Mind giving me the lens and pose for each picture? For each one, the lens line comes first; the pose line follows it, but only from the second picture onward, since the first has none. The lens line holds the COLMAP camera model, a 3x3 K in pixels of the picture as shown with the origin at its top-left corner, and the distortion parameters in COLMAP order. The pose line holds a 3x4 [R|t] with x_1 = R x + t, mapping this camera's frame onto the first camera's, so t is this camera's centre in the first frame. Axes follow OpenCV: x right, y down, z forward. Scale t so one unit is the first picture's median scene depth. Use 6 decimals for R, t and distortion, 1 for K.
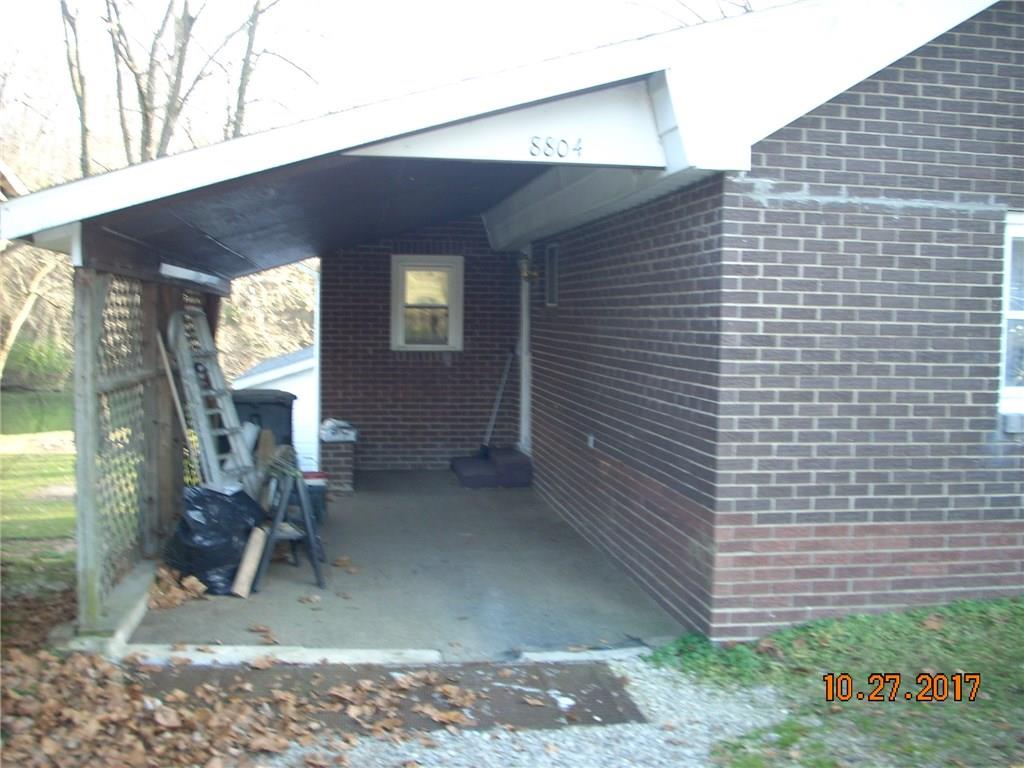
lens RADIAL K [[1087.3, 0, 510.9], [0, 1087.3, 384.4], [0, 0, 1]] dist [-0.142892, 0.000000]
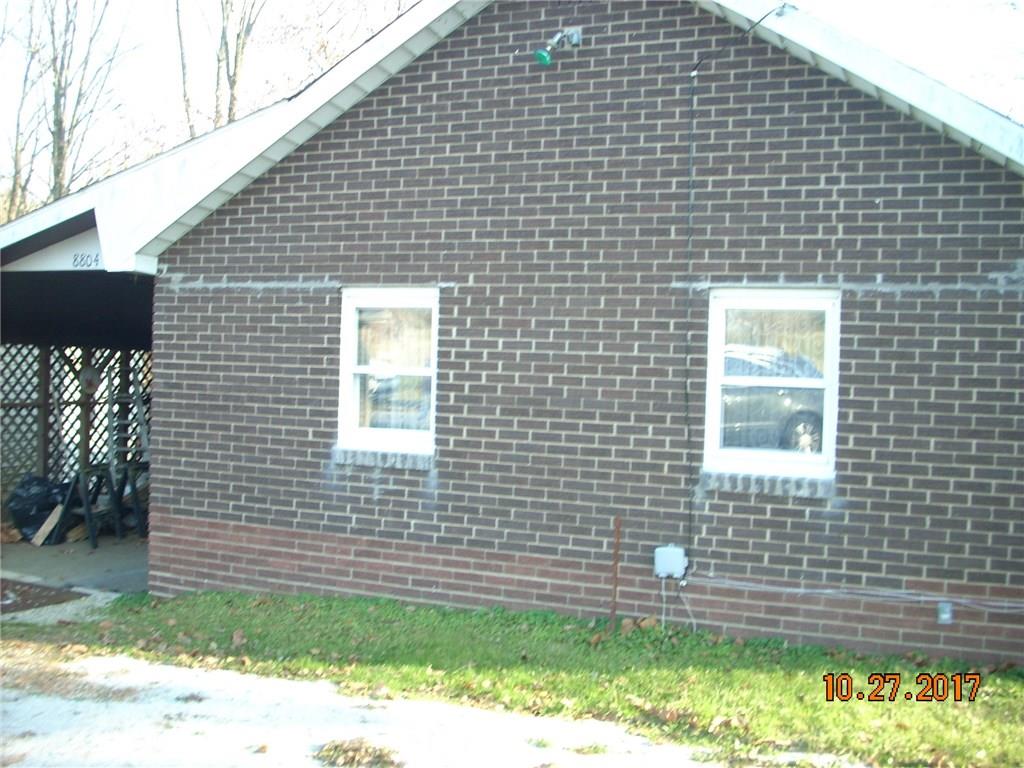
lens RADIAL K [[1087.3, 0, 514.4], [0, 1087.3, 382.4], [0, 0, 1]] dist [-0.142892, 0.000000]
pose [[0.871313, 0.017123, -0.490428, 1.305255], [-0.049379, 0.997378, -0.052906, 0.007959], [0.488236, 0.070315, 0.869874, -0.020967]]
